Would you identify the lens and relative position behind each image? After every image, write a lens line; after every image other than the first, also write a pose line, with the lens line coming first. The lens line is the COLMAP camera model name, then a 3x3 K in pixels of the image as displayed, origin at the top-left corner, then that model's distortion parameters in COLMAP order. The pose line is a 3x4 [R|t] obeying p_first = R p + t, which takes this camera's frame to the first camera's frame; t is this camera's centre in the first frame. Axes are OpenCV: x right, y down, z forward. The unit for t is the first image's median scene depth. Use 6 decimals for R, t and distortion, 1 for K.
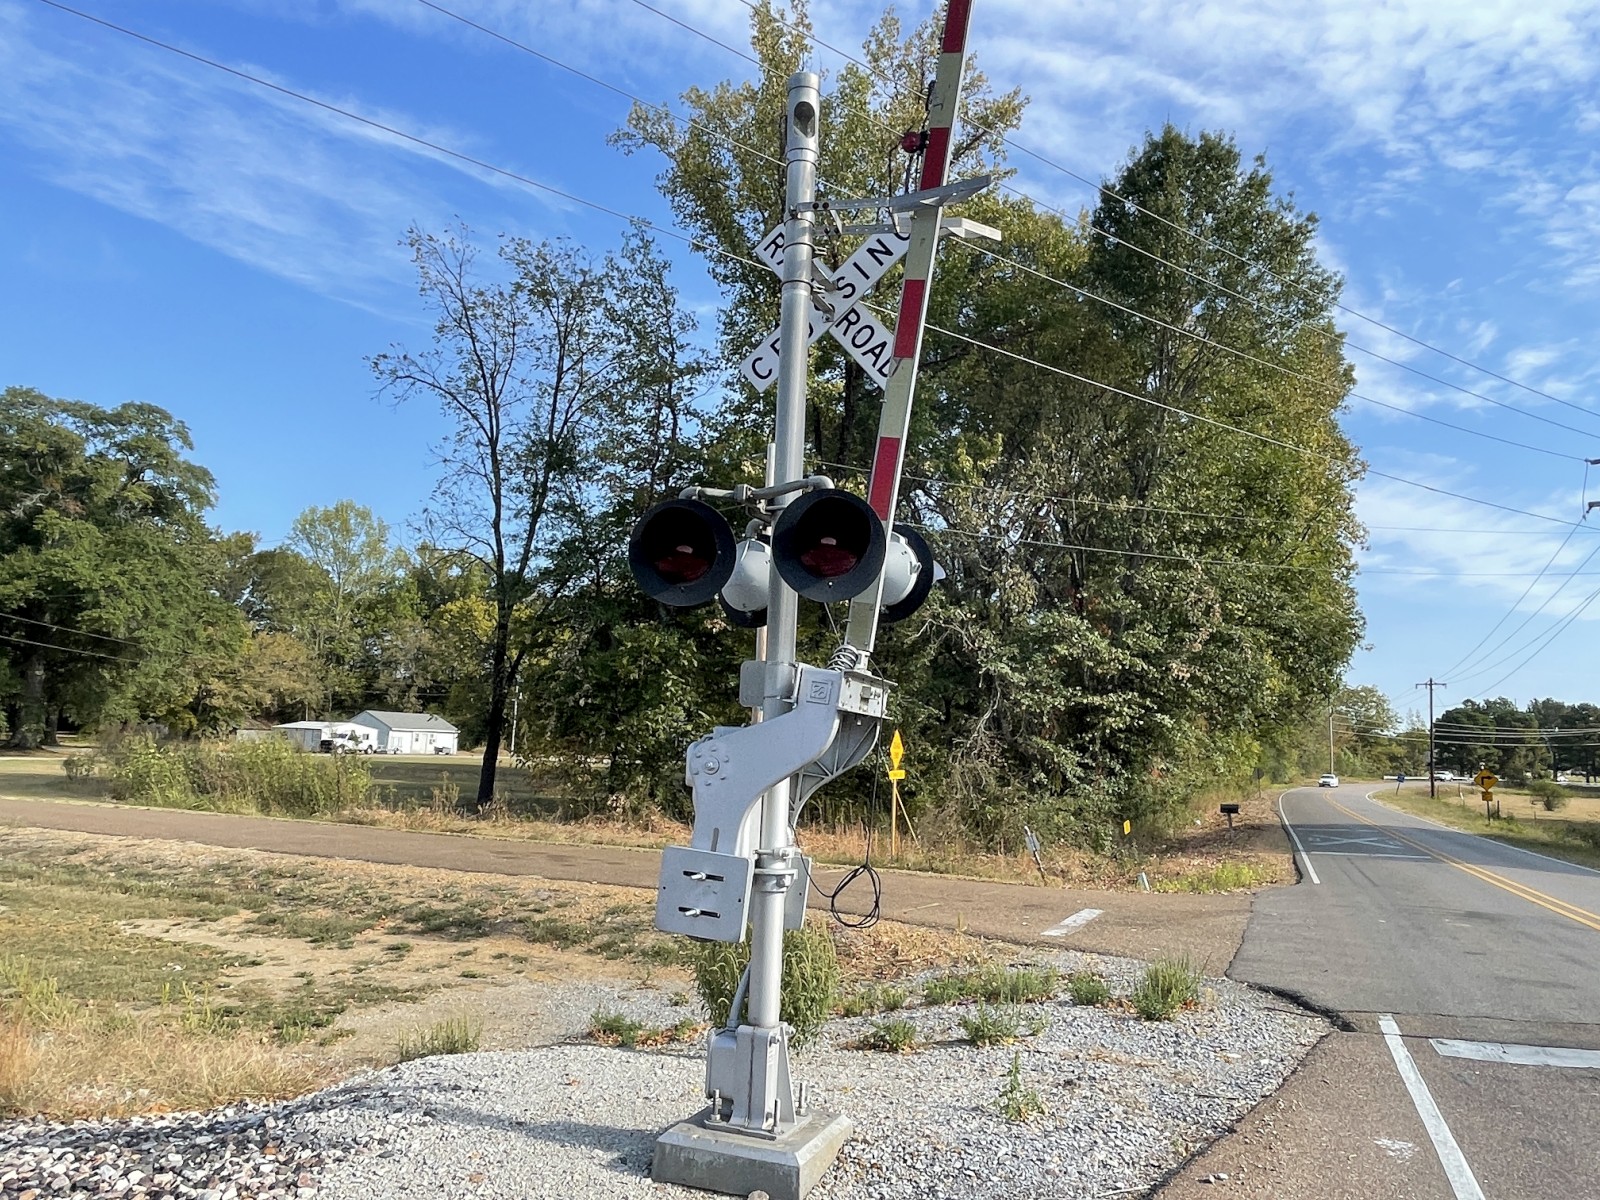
lens RADIAL K [[1101.0, 0, 766.6], [0, 1101.0, 650.9], [0, 0, 1]] dist [0.002202, 0.000277]
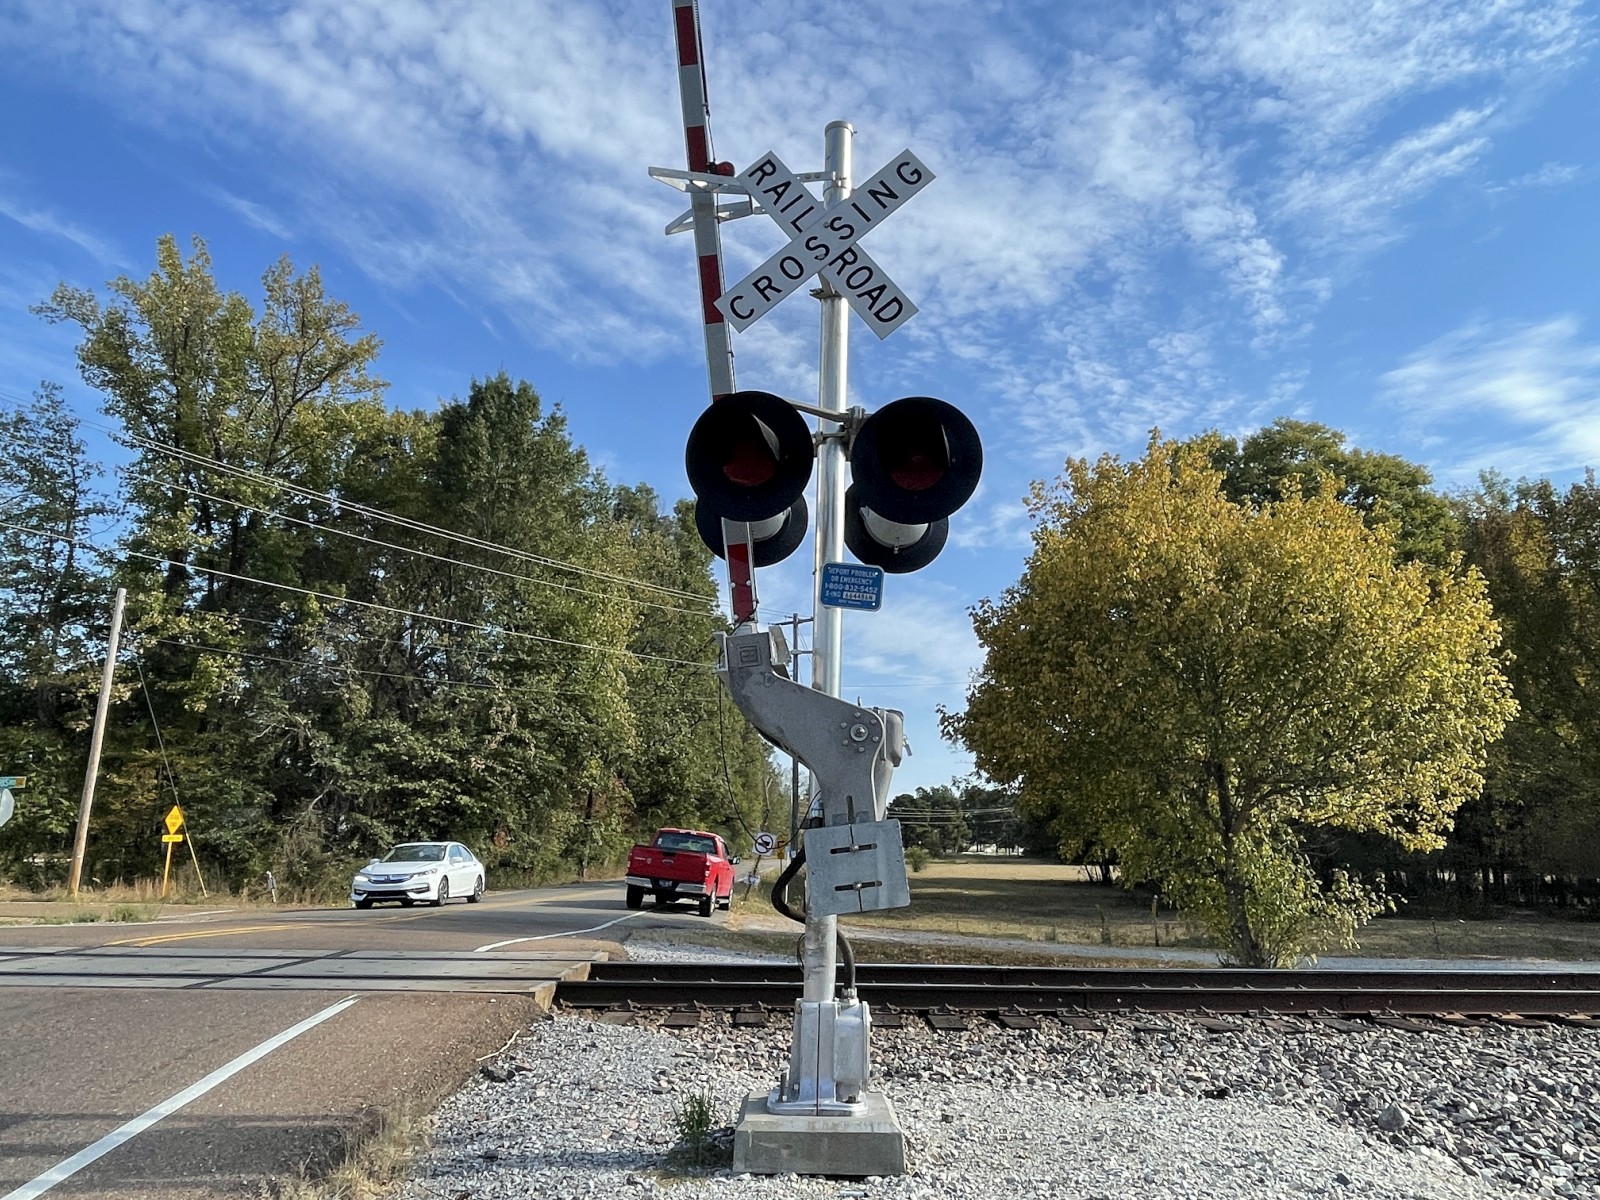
lens RADIAL K [[1084.1, 0, 814.6], [0, 1084.1, 596.3], [0, 0, 1]] dist [0.000260, -0.003841]
pose [[0.919051, 0.057570, 0.389911, 0.076036], [-0.004064, 0.990606, -0.136684, -0.001753], [-0.394117, 0.124035, 0.910652, -0.142969]]
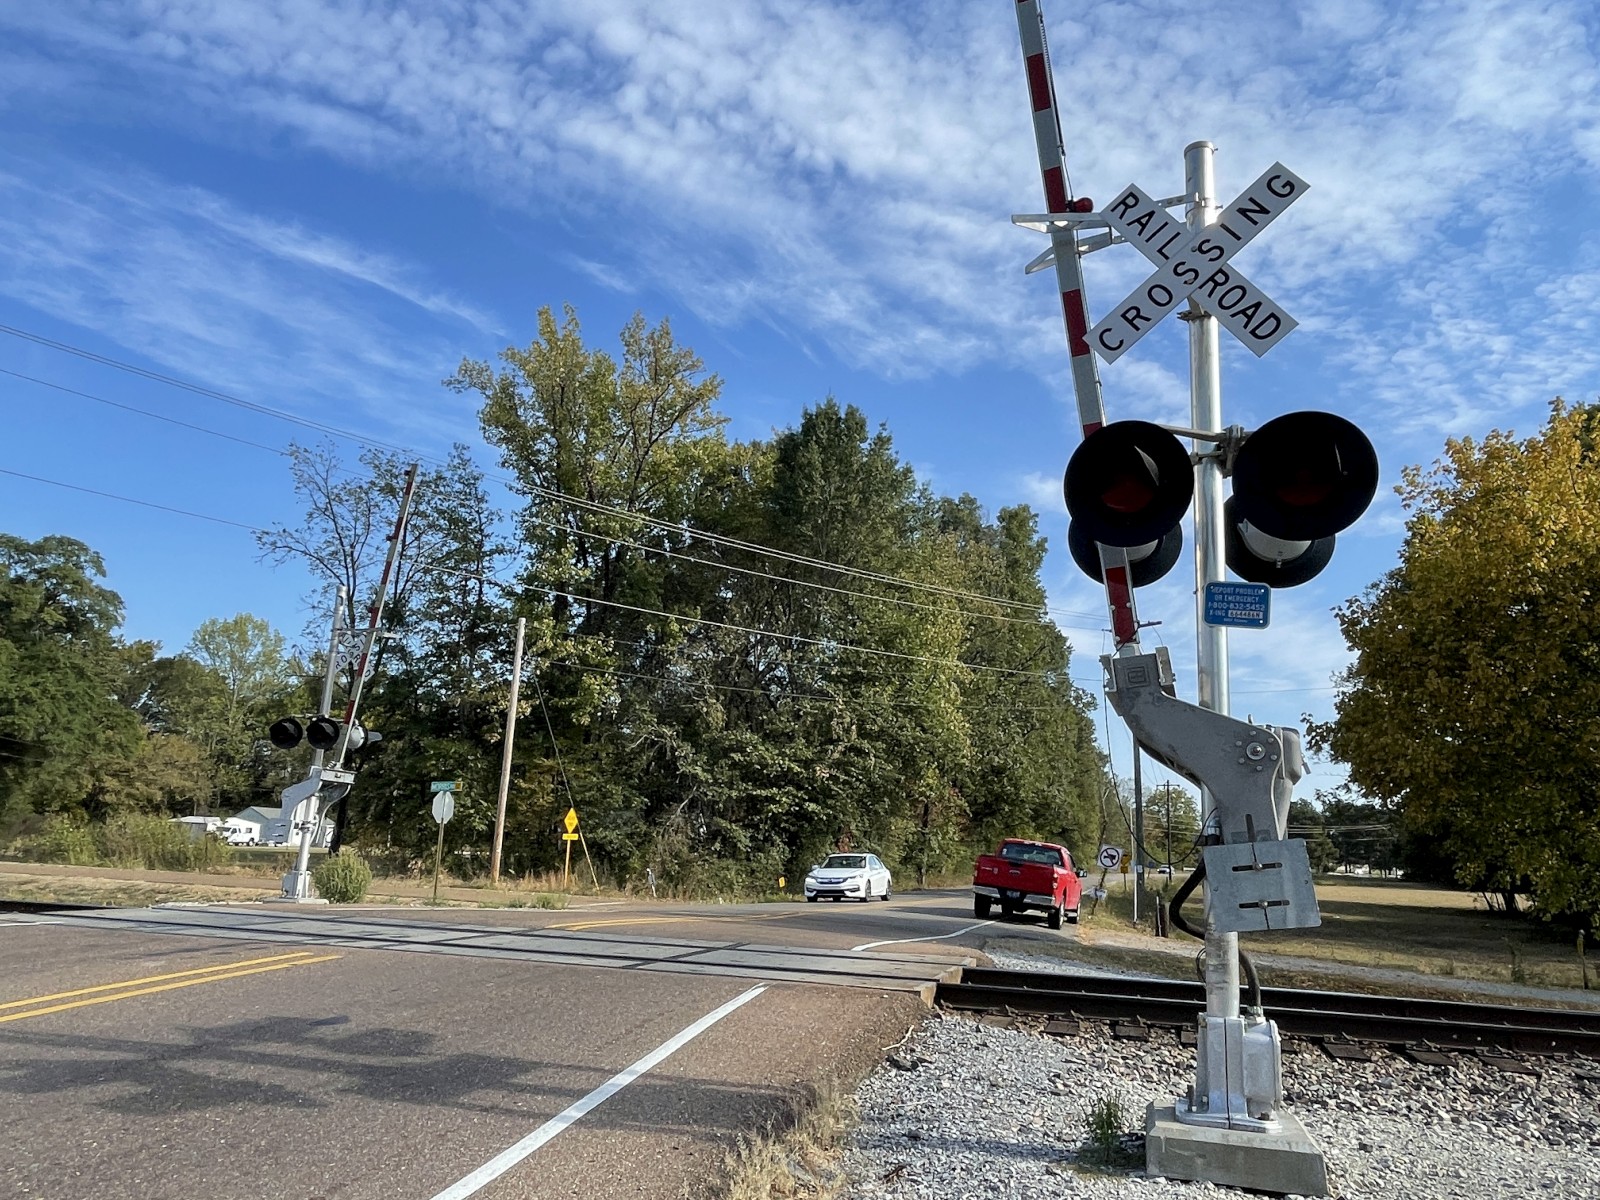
lens RADIAL K [[1087.7, 0, 809.7], [0, 1087.7, 597.4], [0, 0, 1]] dist [0.000295, -0.001889]
pose [[0.994580, 0.020710, 0.101893, 0.071553], [-0.006100, 0.989897, -0.141654, -0.002188], [-0.103797, 0.140265, 0.984658, -0.146270]]
